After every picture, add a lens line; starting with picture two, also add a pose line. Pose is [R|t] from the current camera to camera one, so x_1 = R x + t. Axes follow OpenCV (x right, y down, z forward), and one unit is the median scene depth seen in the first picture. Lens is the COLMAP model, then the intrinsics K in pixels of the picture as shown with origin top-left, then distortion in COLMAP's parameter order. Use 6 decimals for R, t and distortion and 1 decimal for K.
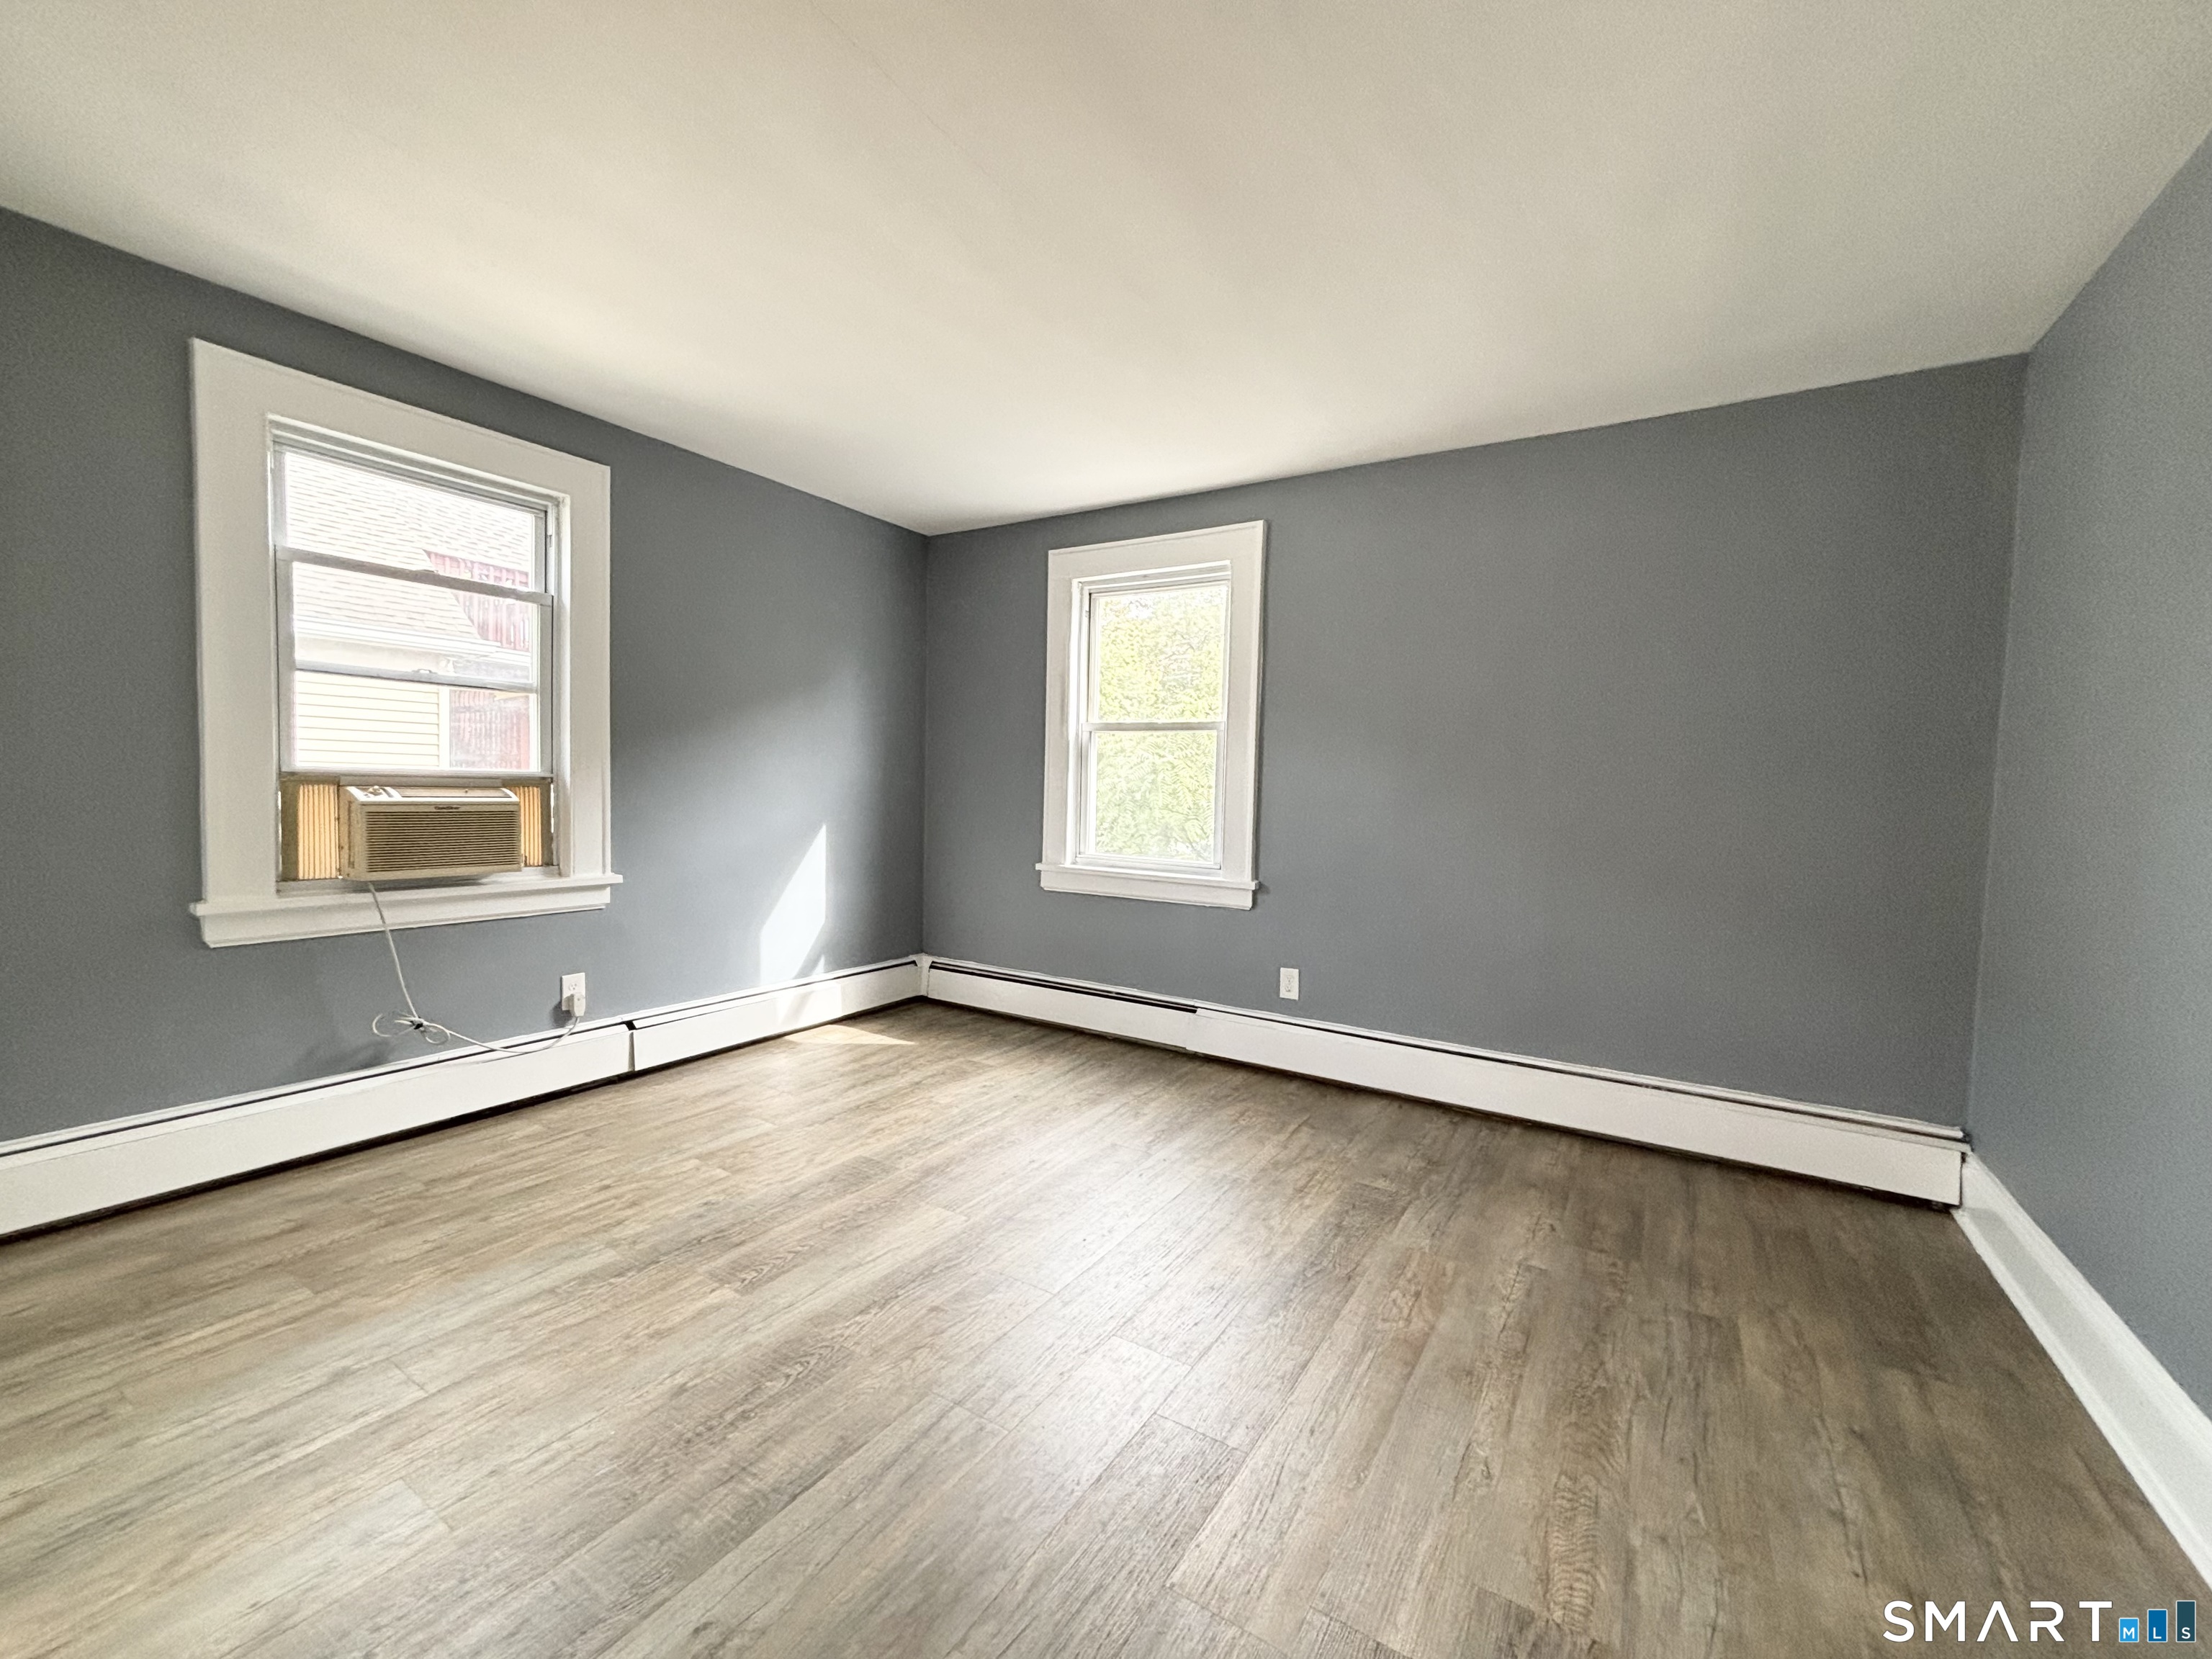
lens RADIAL K [[896.9, 0, 1106.6], [0, 896.9, 828.0], [0, 0, 1]] dist [0.007262, 0.000704]
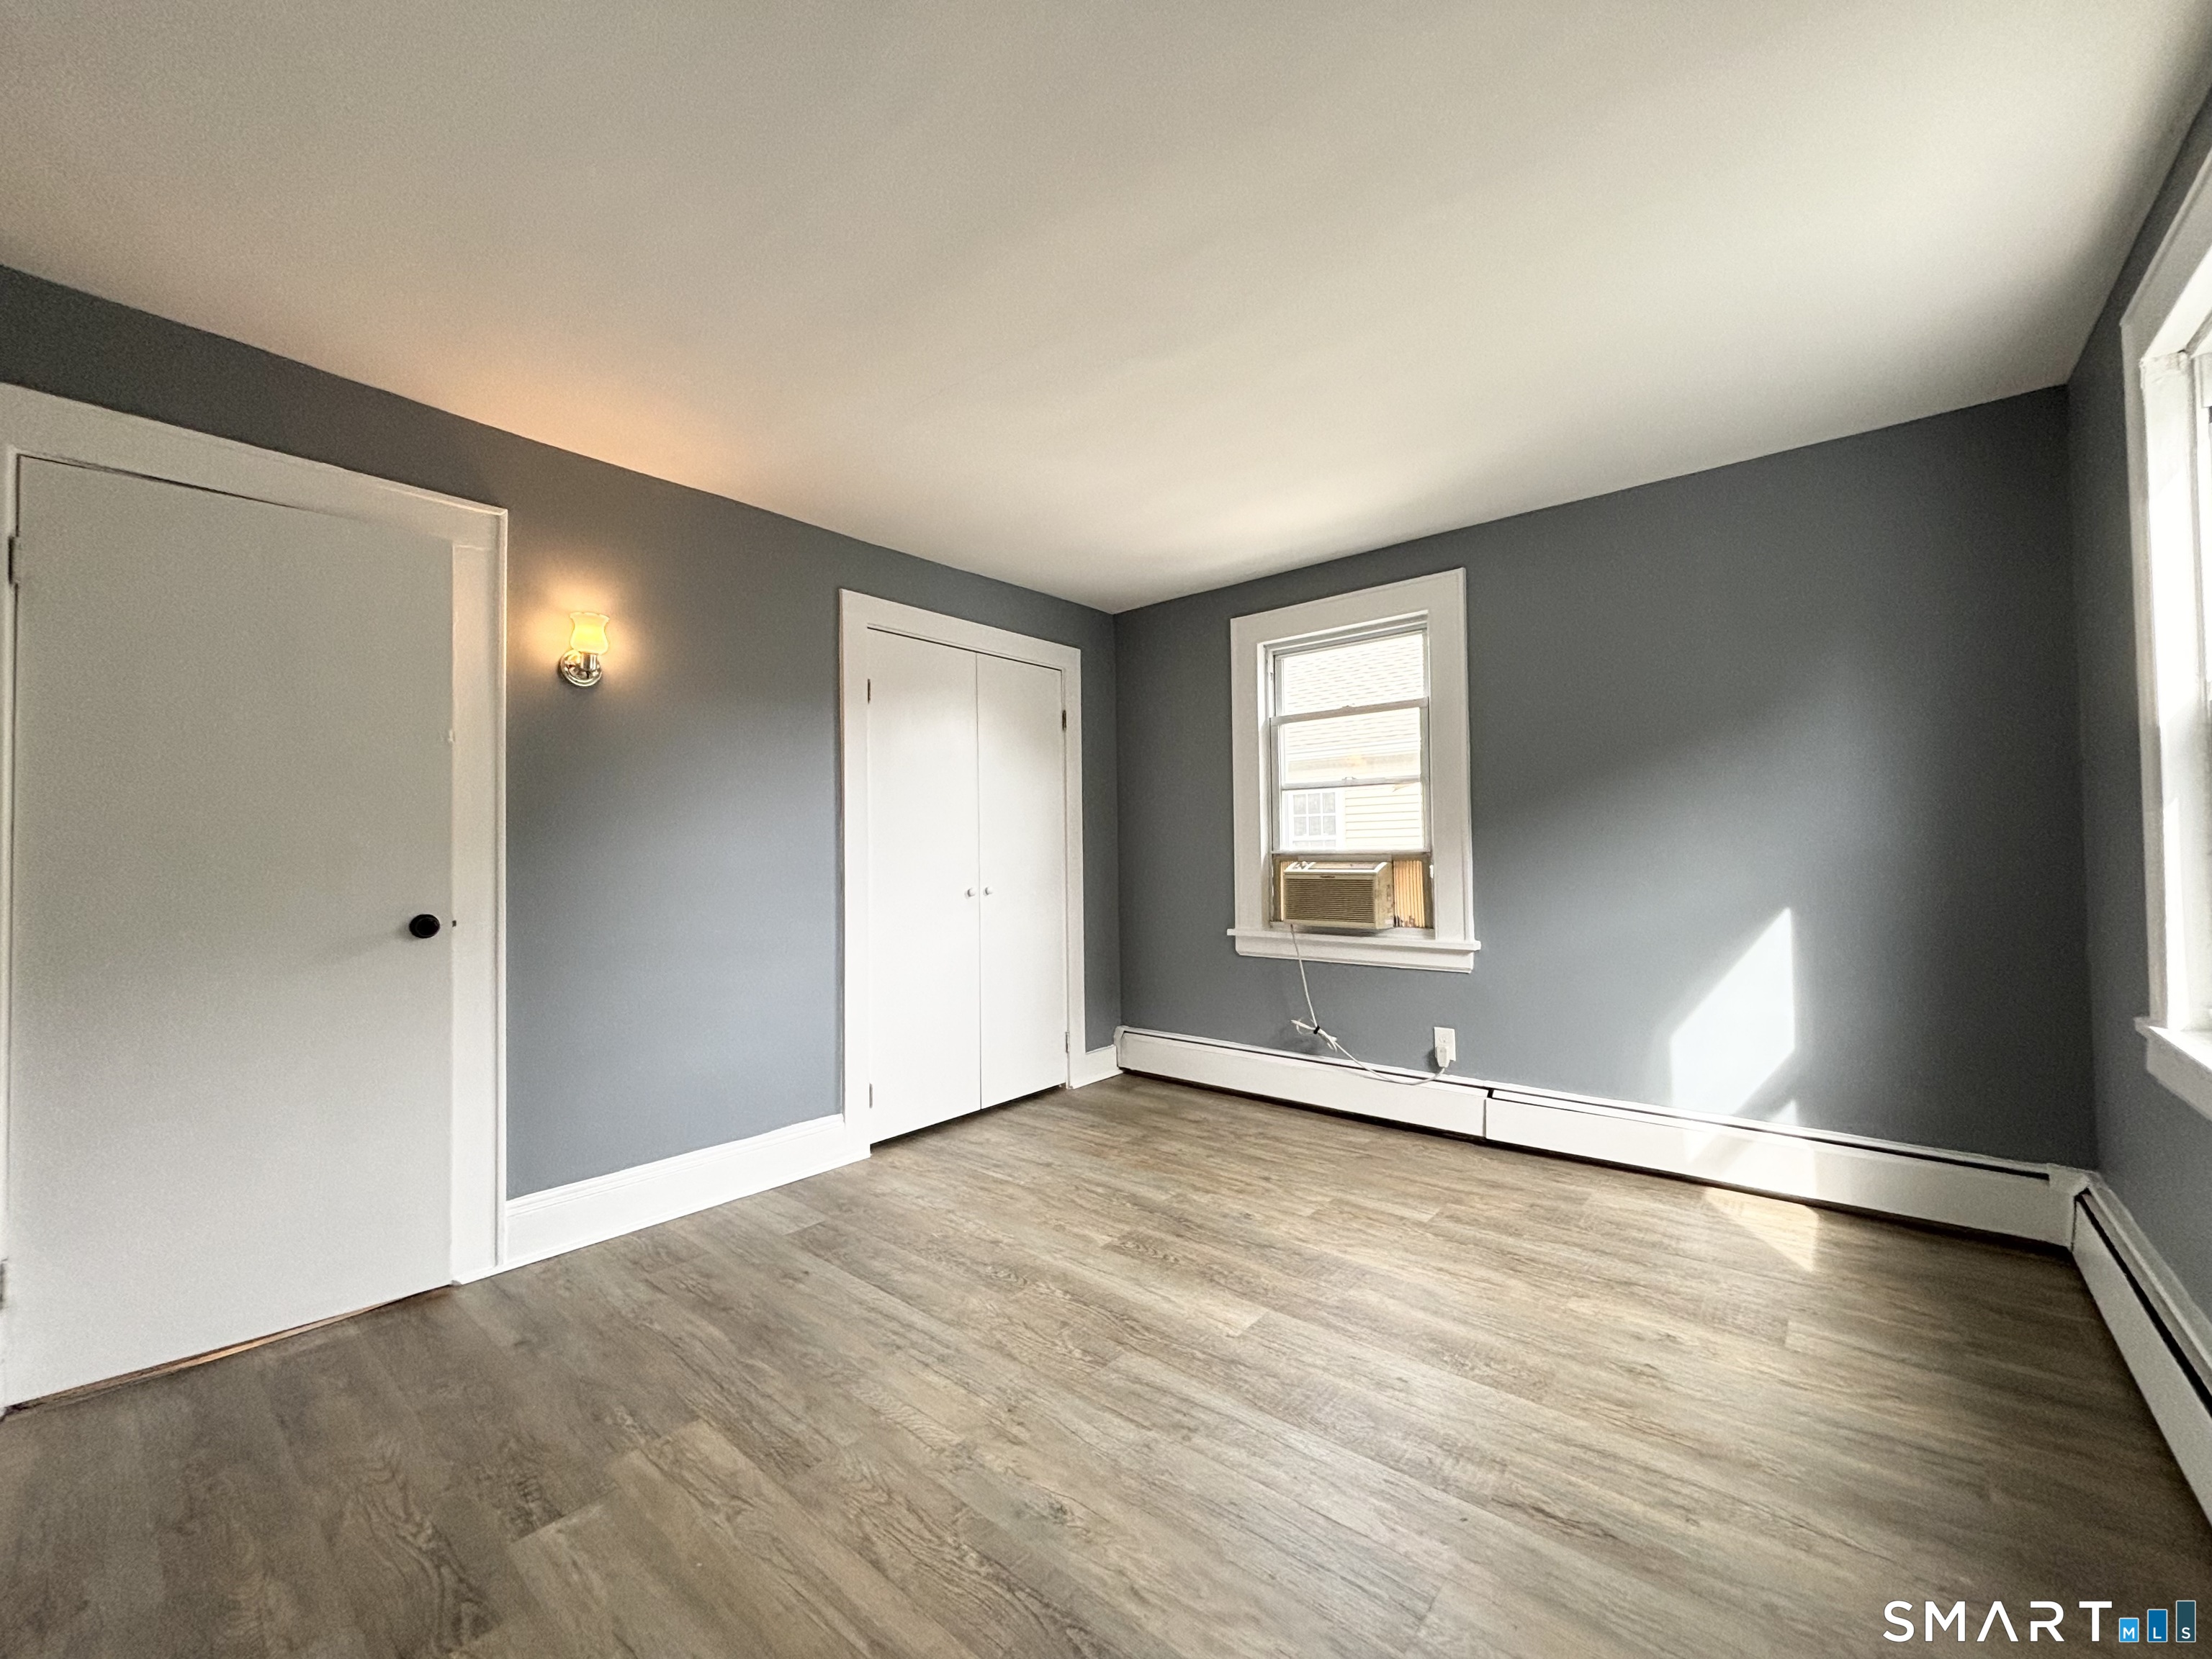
lens RADIAL K [[896.9, 0, 1103.0], [0, 896.9, 828.2], [0, 0, 1]] dist [0.007262, 0.000704]
pose [[-0.138016, -0.046481, -0.989339, 0.684960], [-0.035304, 0.998494, -0.041986, -0.027212], [0.989801, 0.029133, -0.139449, 0.864134]]
